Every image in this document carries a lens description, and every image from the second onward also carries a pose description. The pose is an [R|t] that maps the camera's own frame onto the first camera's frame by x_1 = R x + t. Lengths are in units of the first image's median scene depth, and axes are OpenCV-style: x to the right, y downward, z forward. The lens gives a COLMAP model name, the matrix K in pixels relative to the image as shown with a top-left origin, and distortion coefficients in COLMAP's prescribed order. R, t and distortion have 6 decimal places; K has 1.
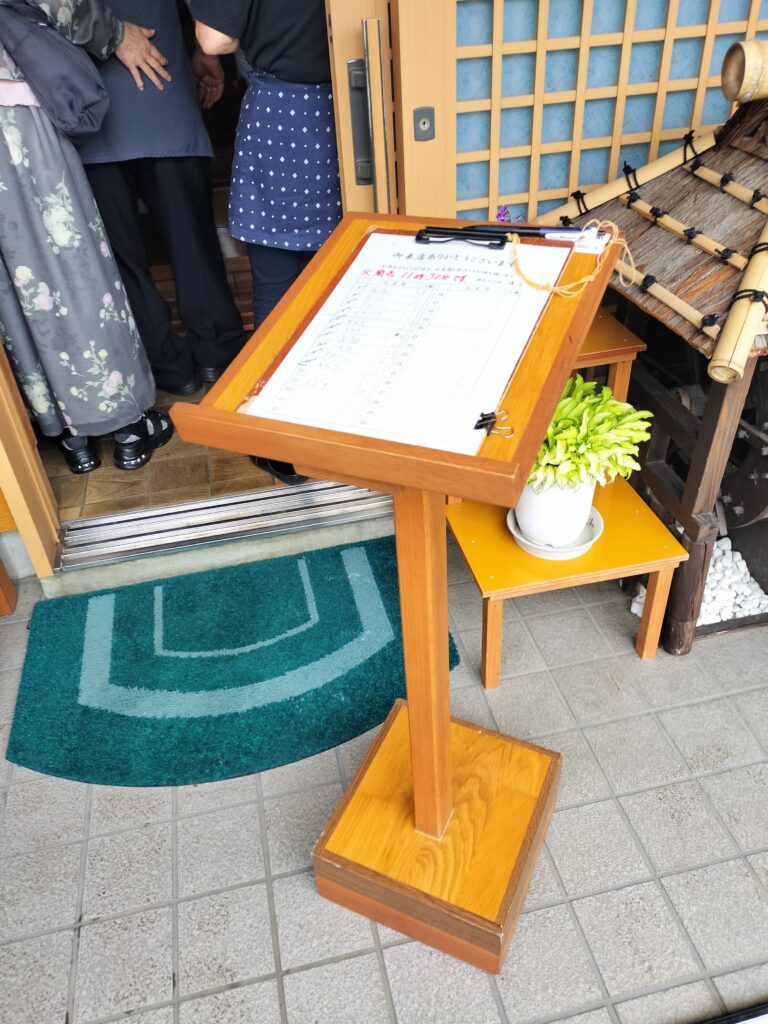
lens RADIAL K [[782.5, 0, 387.4], [0, 782.5, 506.1], [0, 0, 1]] dist [0.003580, -0.002576]
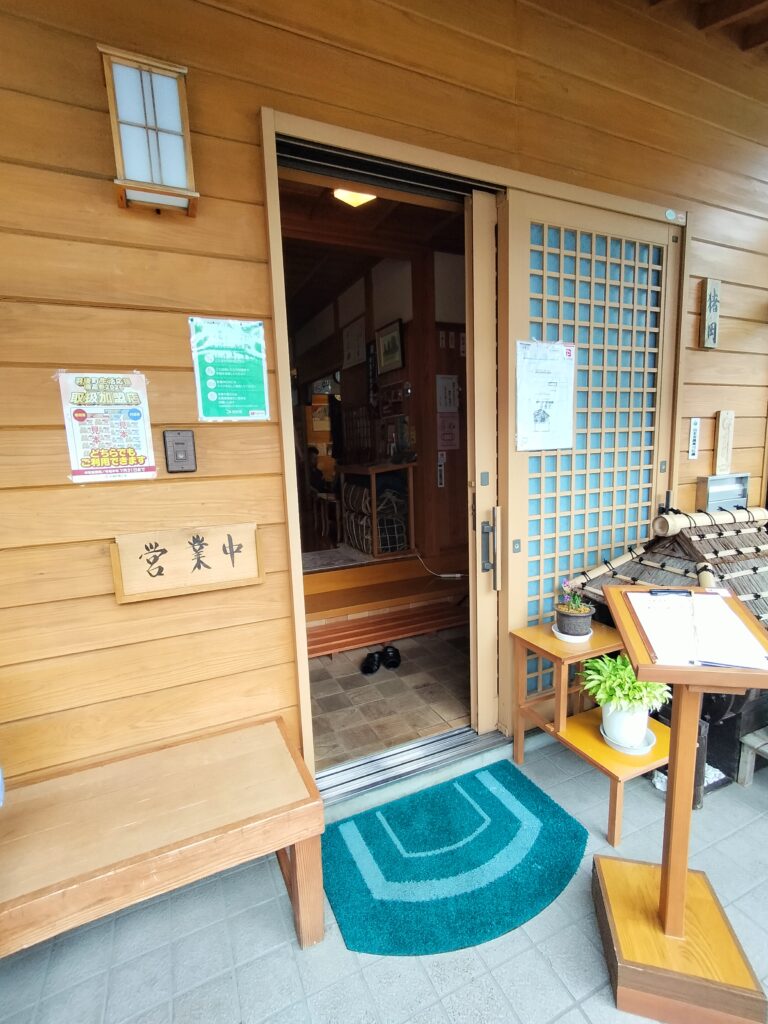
lens RADIAL K [[484.2, 0, 383.5], [0, 484.2, 518.0], [0, 0, 1]] dist [-0.006128, 0.003919]
pose [[0.981160, -0.014019, 0.192689, -0.557655], [0.102743, 0.882499, -0.458954, 0.032978], [-0.163614, 0.470105, 0.867313, -0.160537]]
